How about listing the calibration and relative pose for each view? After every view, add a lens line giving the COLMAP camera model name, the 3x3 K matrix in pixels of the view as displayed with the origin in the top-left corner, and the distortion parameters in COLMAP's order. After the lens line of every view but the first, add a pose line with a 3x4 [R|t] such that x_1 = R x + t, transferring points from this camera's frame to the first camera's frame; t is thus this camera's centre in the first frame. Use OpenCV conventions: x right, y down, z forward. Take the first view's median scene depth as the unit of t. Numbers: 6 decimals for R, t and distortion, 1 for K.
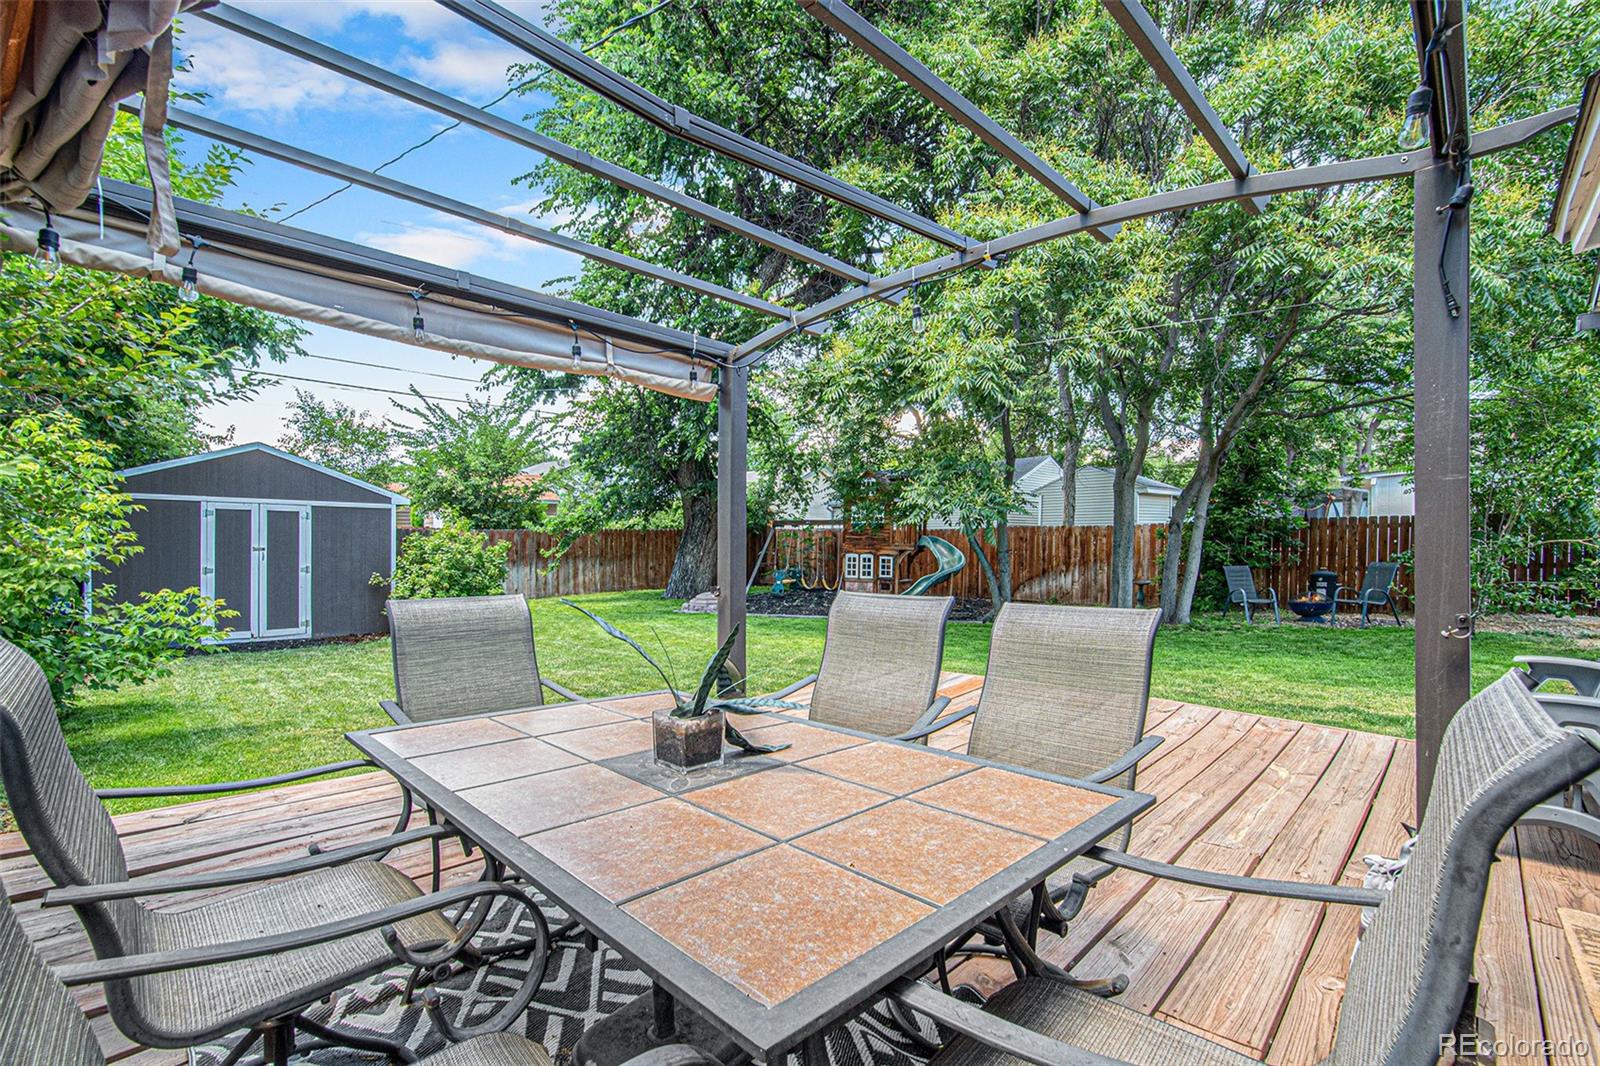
lens RADIAL K [[686.5, 0, 799.9], [0, 686.5, 540.7], [0, 0, 1]] dist [-0.000011, 0.000000]
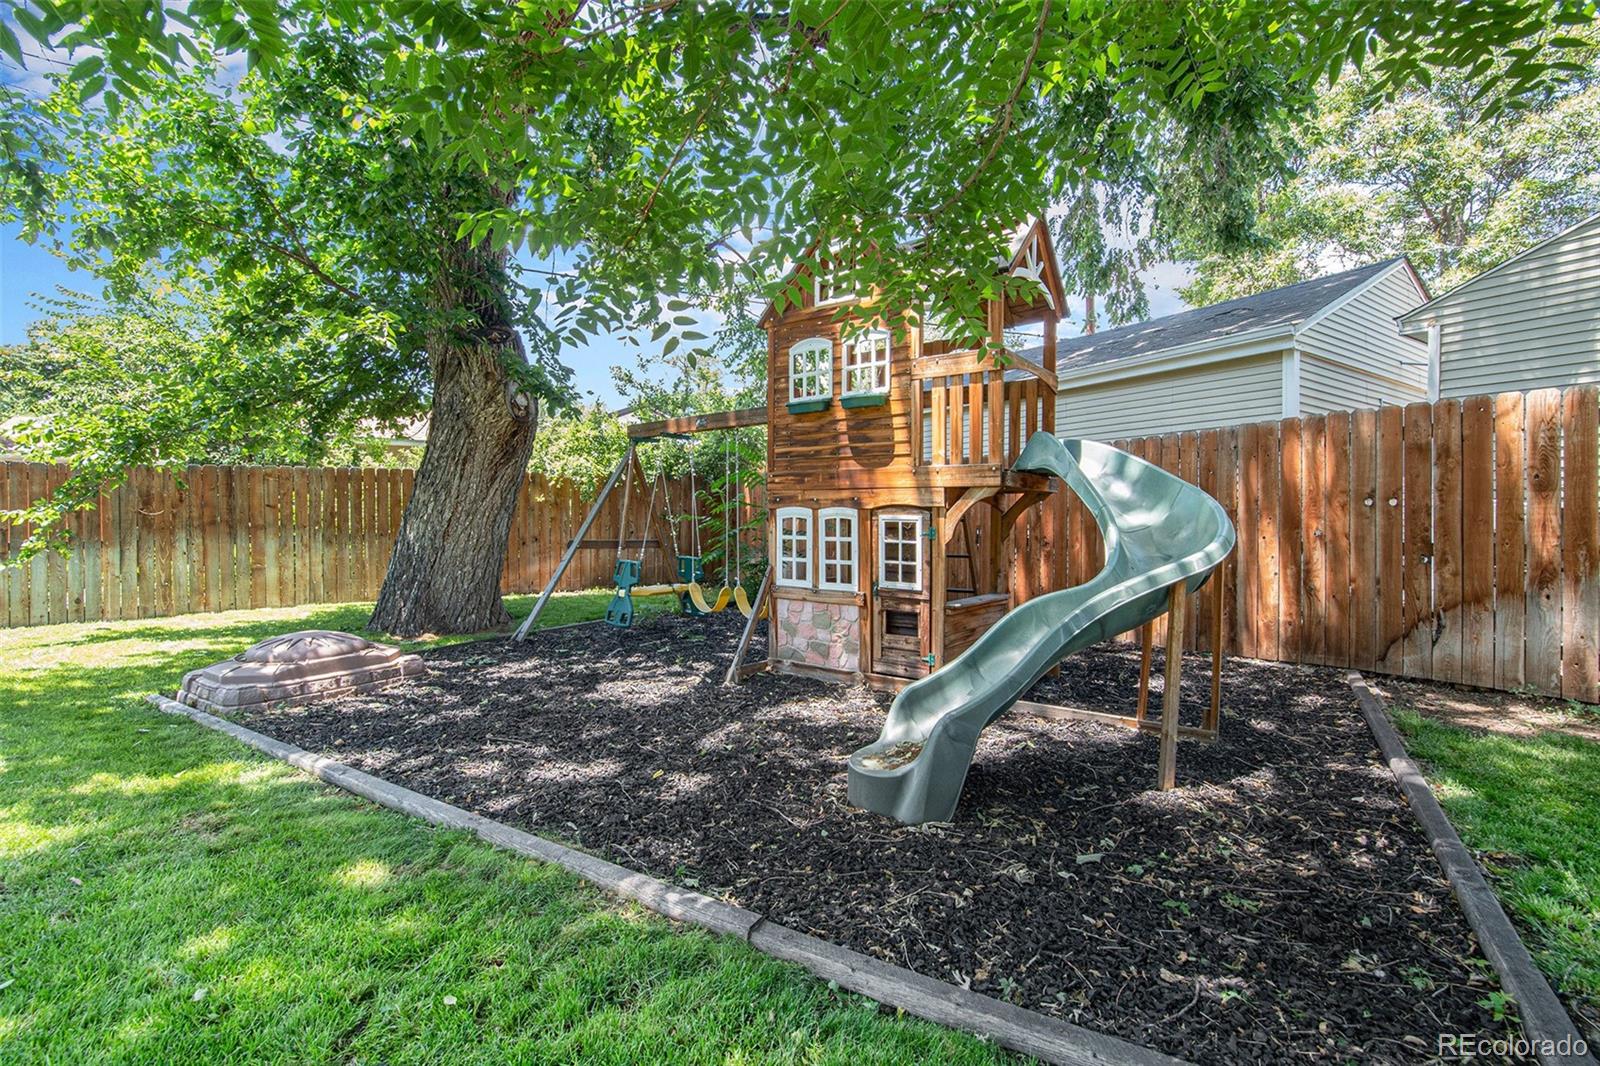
lens RADIAL K [[725.0, 0, 799.4], [0, 725.0, 527.4], [0, 0, 1]] dist [-0.028055, 0.002579]
pose [[0.977571, -0.005079, -0.210544, 0.144613], [0.005987, 0.999975, 0.003673, 0.027007], [0.210520, -0.004851, 0.977578, 0.699862]]
